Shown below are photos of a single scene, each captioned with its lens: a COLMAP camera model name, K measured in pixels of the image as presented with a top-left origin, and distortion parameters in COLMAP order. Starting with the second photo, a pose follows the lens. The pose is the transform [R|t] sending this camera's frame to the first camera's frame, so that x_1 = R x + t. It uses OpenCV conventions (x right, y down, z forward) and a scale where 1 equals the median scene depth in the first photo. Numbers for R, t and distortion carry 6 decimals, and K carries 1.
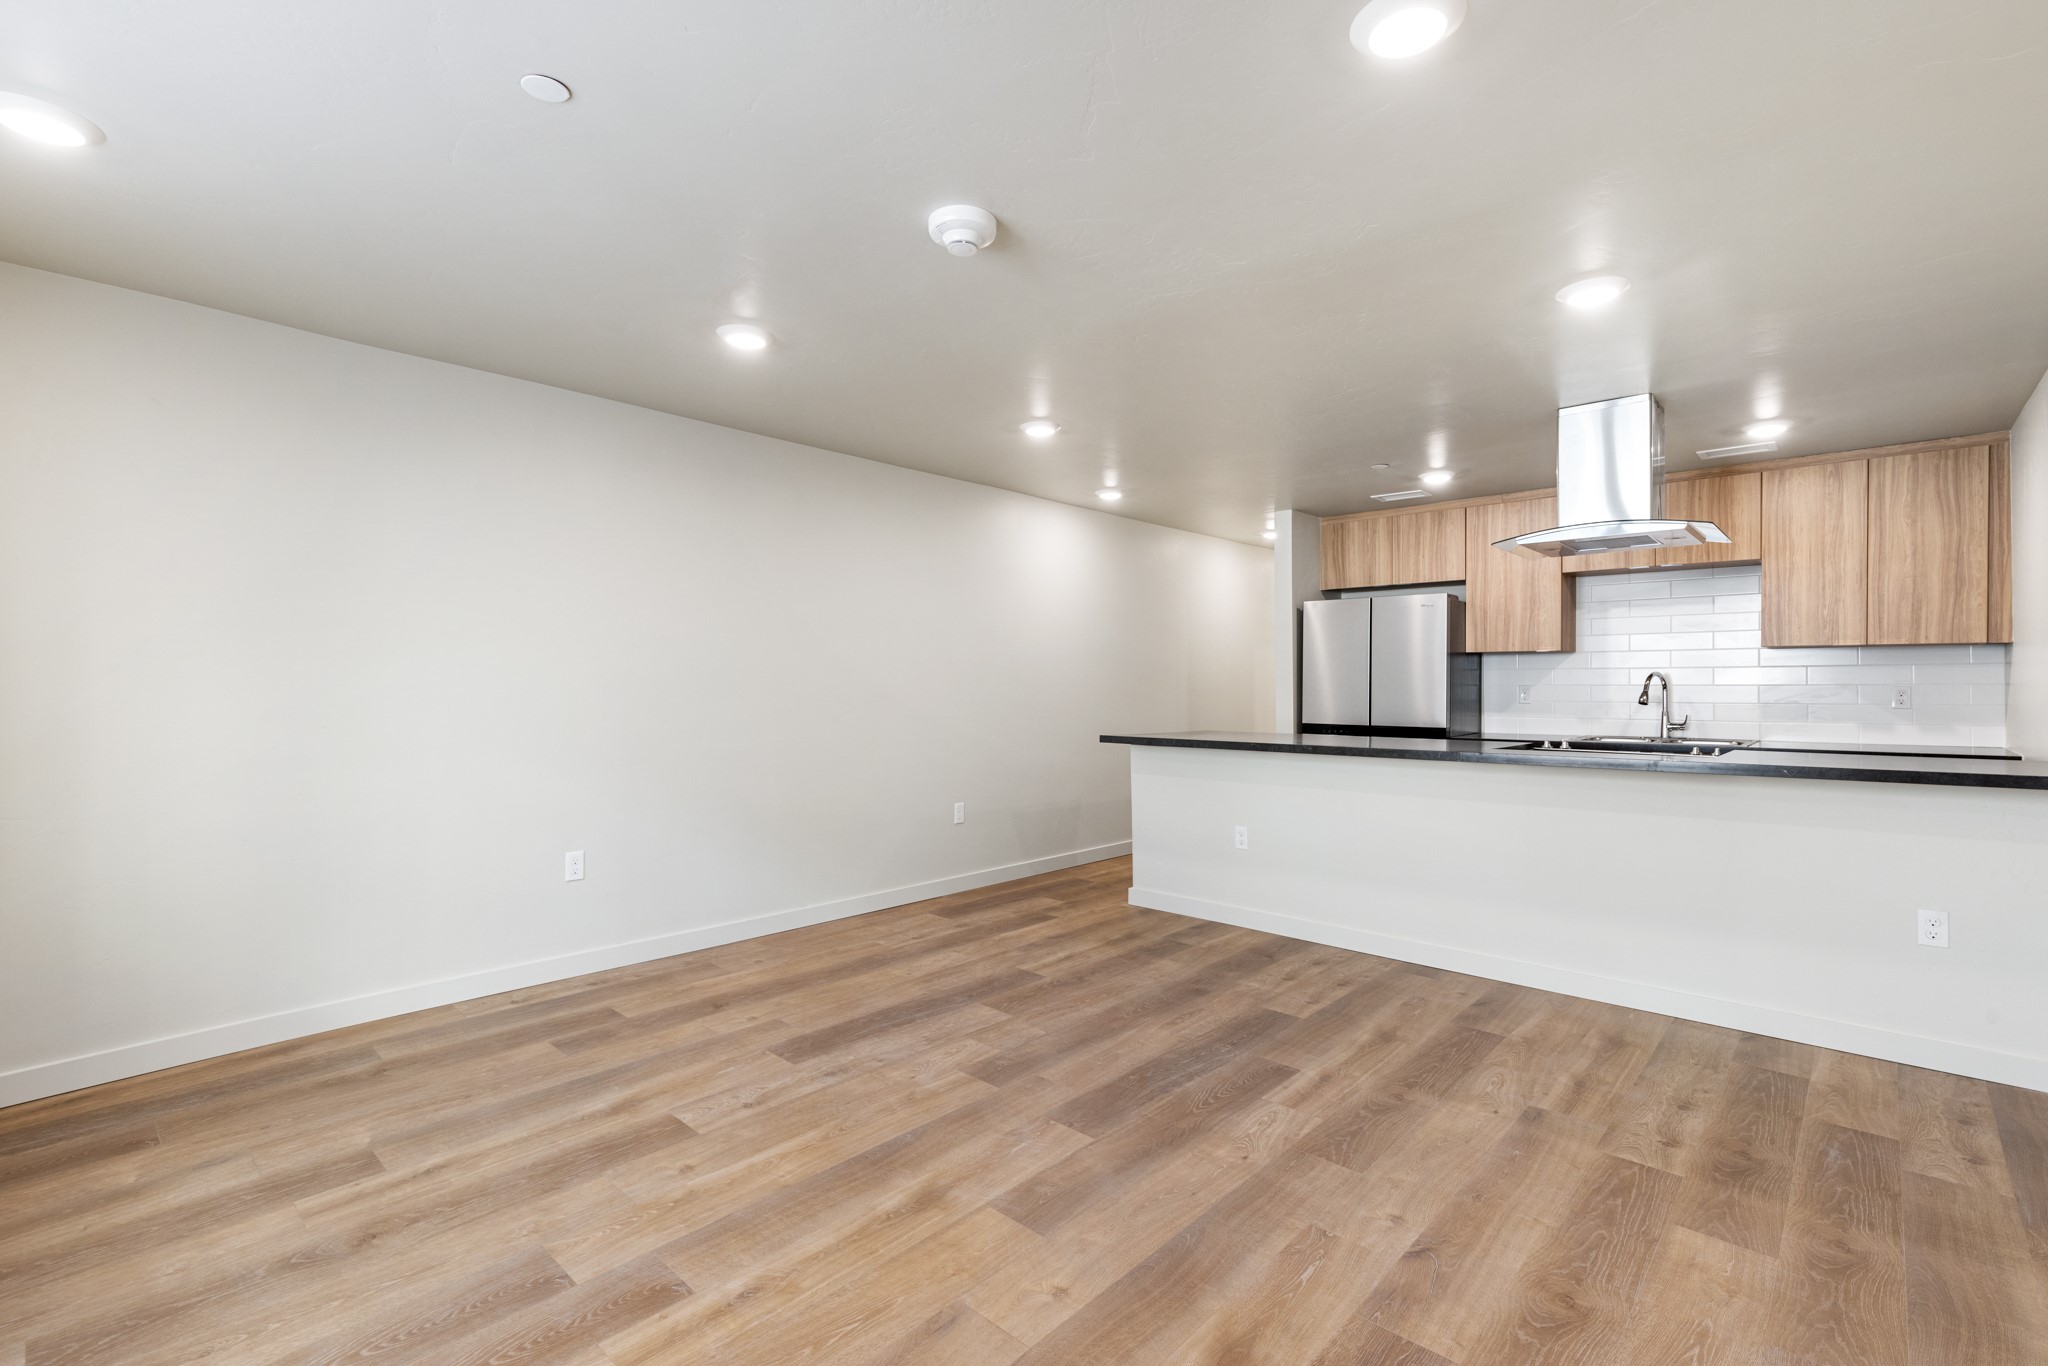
lens RADIAL K [[922.4, 0, 1020.3], [0, 922.4, 687.7], [0, 0, 1]] dist [0.010792, -0.000845]
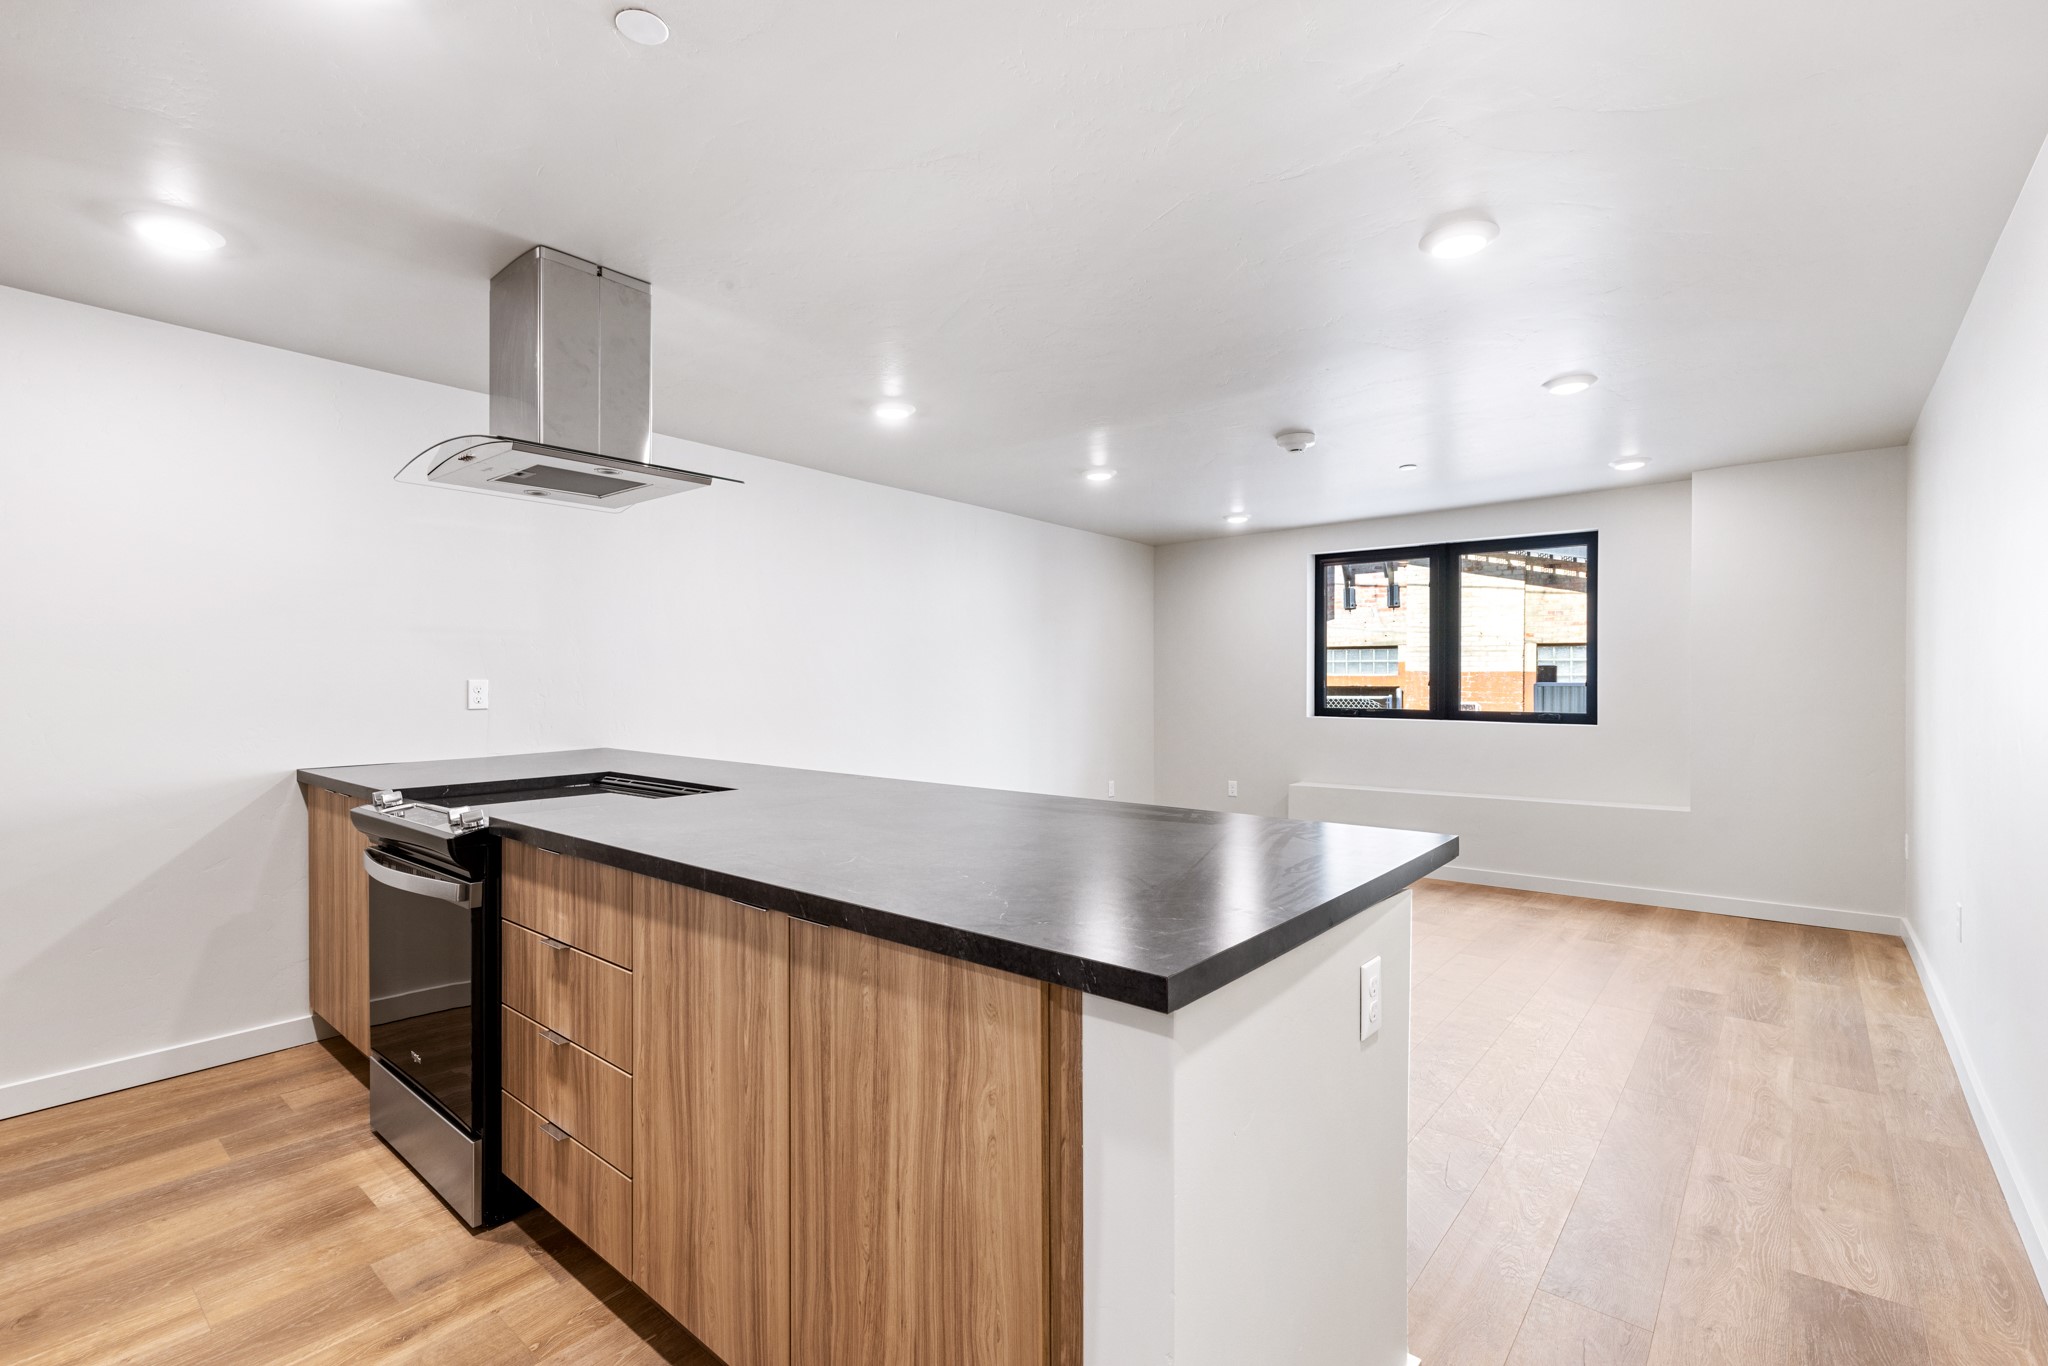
lens RADIAL K [[922.4, 0, 1016.6], [0, 922.4, 687.1], [0, 0, 1]] dist [0.010792, -0.000845]
pose [[-0.998660, 0.001266, -0.051743, 0.359270], [0.000817, 0.999962, 0.008692, -0.015319], [0.051752, 0.008638, -0.998623, 1.729597]]
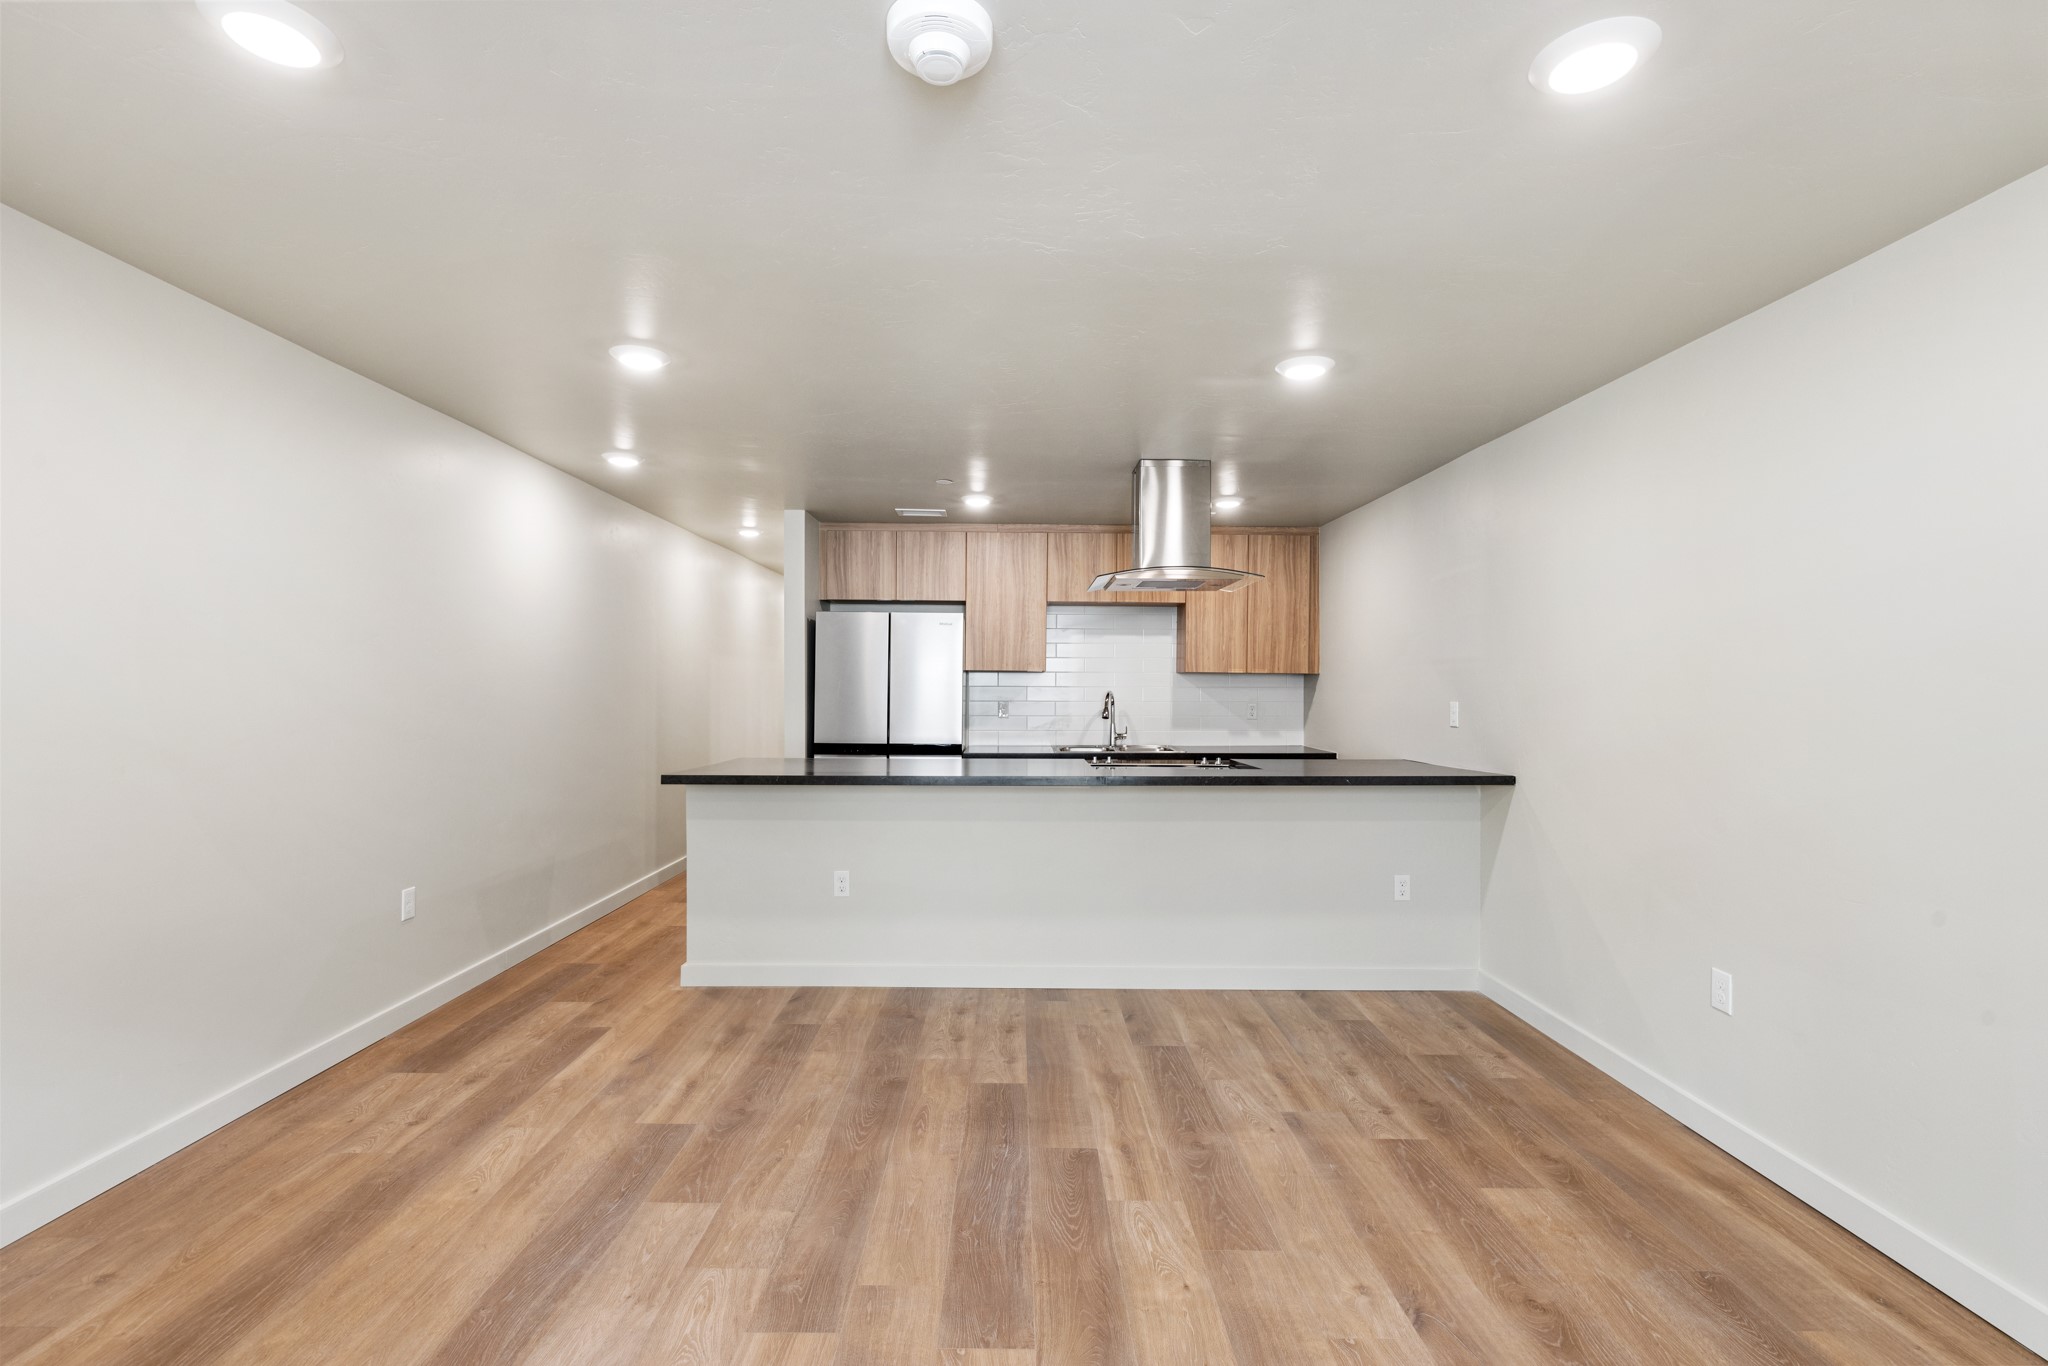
lens RADIAL K [[922.4, 0, 1018.1], [0, 922.4, 686.3], [0, 0, 1]] dist [0.010792, -0.000845]
pose [[0.726779, 0.004016, 0.686860, -0.285549], [-0.002372, 0.999992, -0.003337, -0.025555], [-0.686868, 0.000796, 0.726782, 0.304845]]
